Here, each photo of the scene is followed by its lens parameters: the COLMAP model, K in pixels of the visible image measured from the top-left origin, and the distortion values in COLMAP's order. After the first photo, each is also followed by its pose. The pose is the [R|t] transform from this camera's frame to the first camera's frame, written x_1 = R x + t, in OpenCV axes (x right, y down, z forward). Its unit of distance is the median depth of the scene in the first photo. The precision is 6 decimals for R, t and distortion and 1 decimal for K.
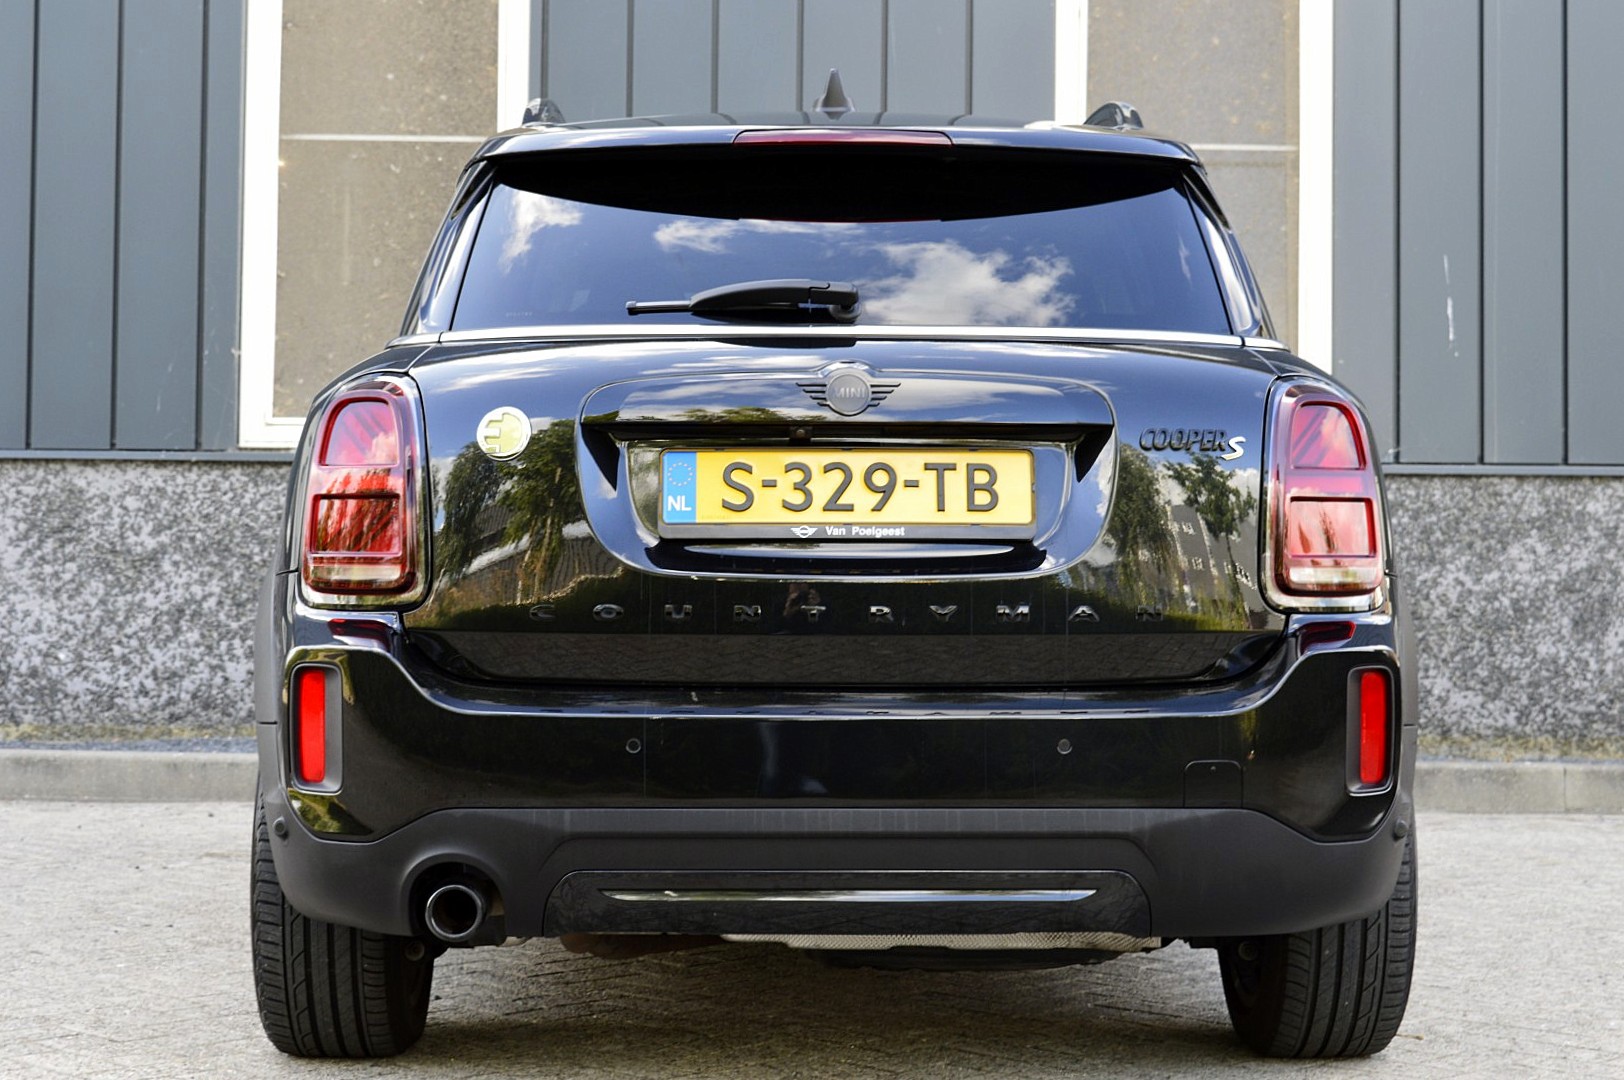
lens RADIAL K [[2896.9, 0, 858.0], [0, 2896.9, 575.5], [0, 0, 1]] dist [0.004252, 0.000000]
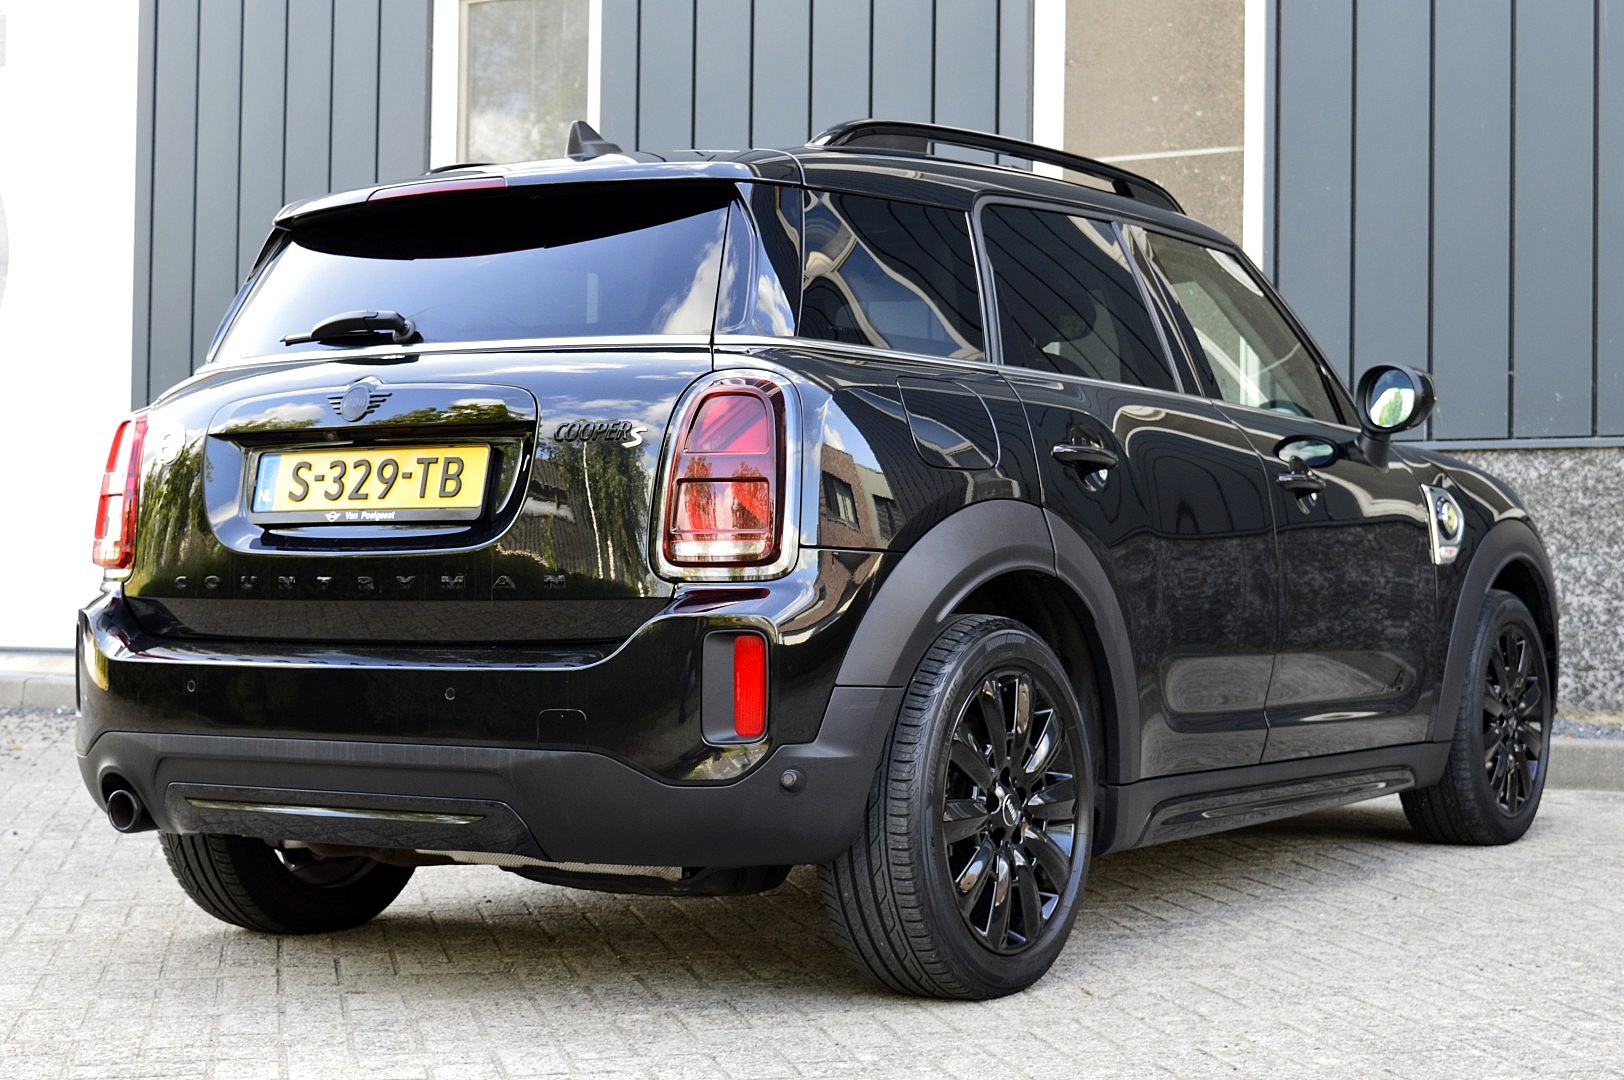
lens RADIAL K [[2896.9, 0, 815.7], [0, 2896.9, 531.1], [0, 0, 1]] dist [0.004252, 0.000000]
pose [[0.820246, -0.012266, -0.571880, 0.446737], [0.004630, 0.999880, -0.014804, 0.005387], [0.571993, 0.009495, 0.820204, 0.056210]]
